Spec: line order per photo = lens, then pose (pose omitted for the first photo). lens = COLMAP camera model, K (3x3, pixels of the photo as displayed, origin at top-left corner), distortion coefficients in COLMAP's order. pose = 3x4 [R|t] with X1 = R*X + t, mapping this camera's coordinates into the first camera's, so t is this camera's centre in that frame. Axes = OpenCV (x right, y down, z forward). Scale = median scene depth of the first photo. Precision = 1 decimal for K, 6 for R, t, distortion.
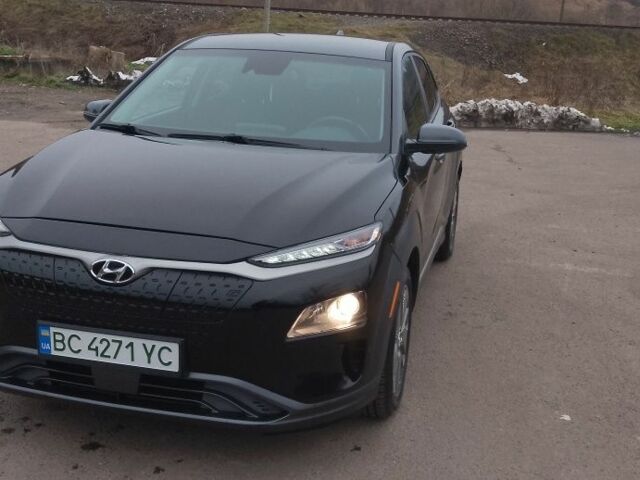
lens RADIAL K [[801.7, 0, 320.0], [0, 801.7, 240.0], [0, 0, 1]] dist [0.149182, -0.393439]
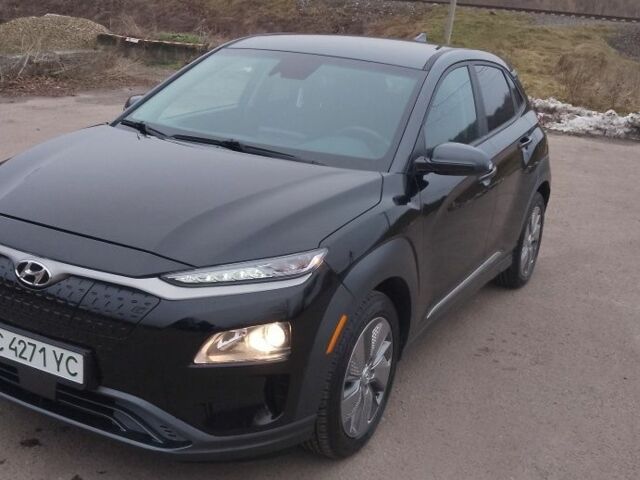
lens RADIAL K [[801.7, 0, 320.0], [0, 801.7, 240.0], [0, 0, 1]] dist [0.149182, -0.393439]
pose [[0.969500, 0.096436, -0.225320, 0.290404], [-0.095042, 0.995327, 0.017049, -0.049793], [0.225912, 0.004886, 0.974136, 0.114178]]
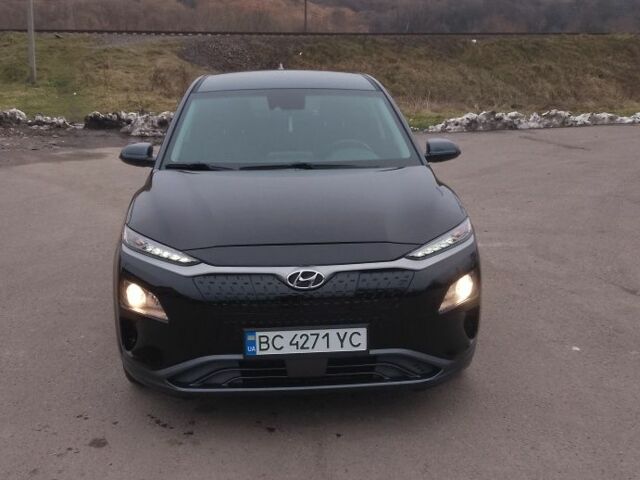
lens RADIAL K [[801.7, 0, 320.0], [0, 801.7, 240.0], [0, 0, 1]] dist [0.149182, -0.393439]
pose [[0.947471, -0.124643, 0.294554, -0.576858], [0.128359, 0.991705, 0.006762, -0.026699], [-0.292954, 0.031402, 0.955611, -0.193271]]
